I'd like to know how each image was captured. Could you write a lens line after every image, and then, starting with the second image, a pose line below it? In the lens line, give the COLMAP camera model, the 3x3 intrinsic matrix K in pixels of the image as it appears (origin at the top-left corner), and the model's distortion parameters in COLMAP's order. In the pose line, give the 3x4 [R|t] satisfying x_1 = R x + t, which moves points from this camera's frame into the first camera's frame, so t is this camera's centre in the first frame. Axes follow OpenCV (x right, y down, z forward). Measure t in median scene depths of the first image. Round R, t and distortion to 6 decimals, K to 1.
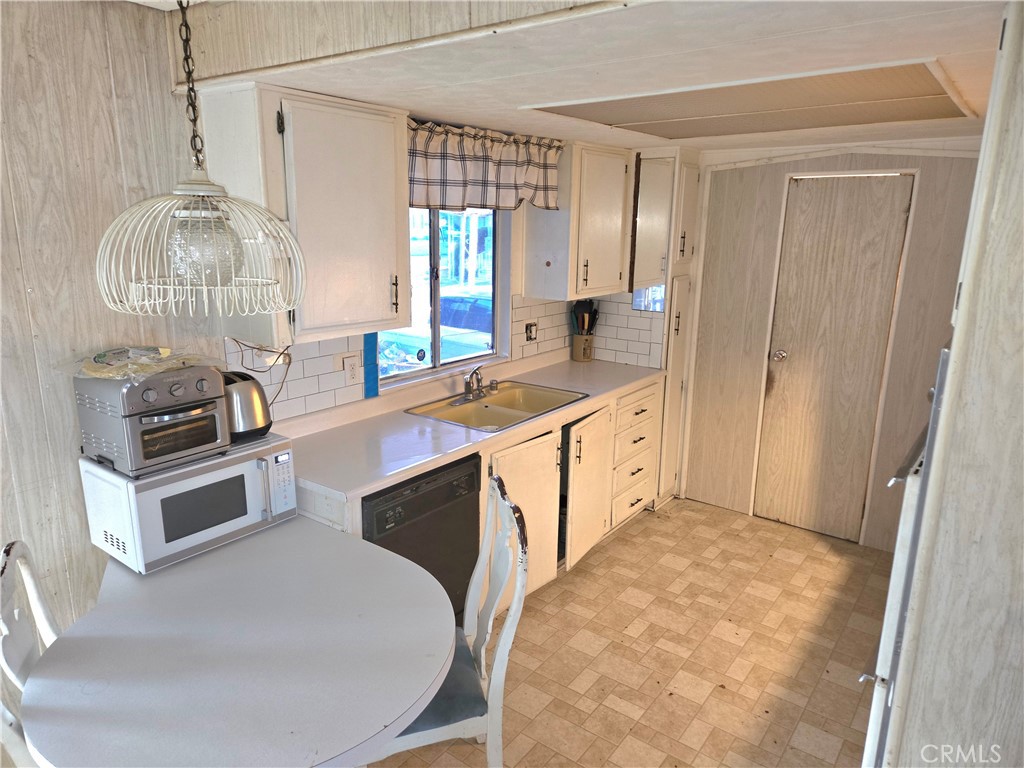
lens RADIAL K [[683.3, 0, 511.7], [0, 683.3, 388.6], [0, 0, 1]] dist [0.061085, -0.054095]
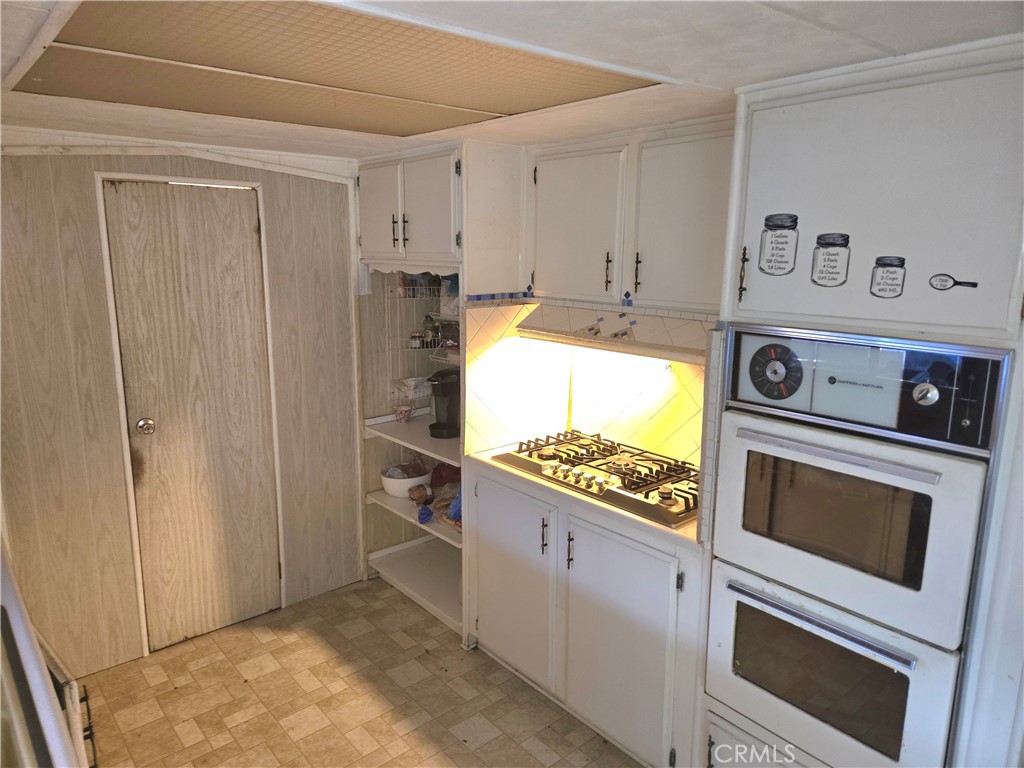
lens RADIAL K [[683.3, 0, 511.4], [0, 683.3, 378.9], [0, 0, 1]] dist [0.061085, -0.054095]
pose [[0.205079, -0.200447, 0.958000, -0.220471], [0.226837, 0.961887, 0.152702, -0.123103], [-0.952096, 0.185994, 0.242732, 0.470238]]
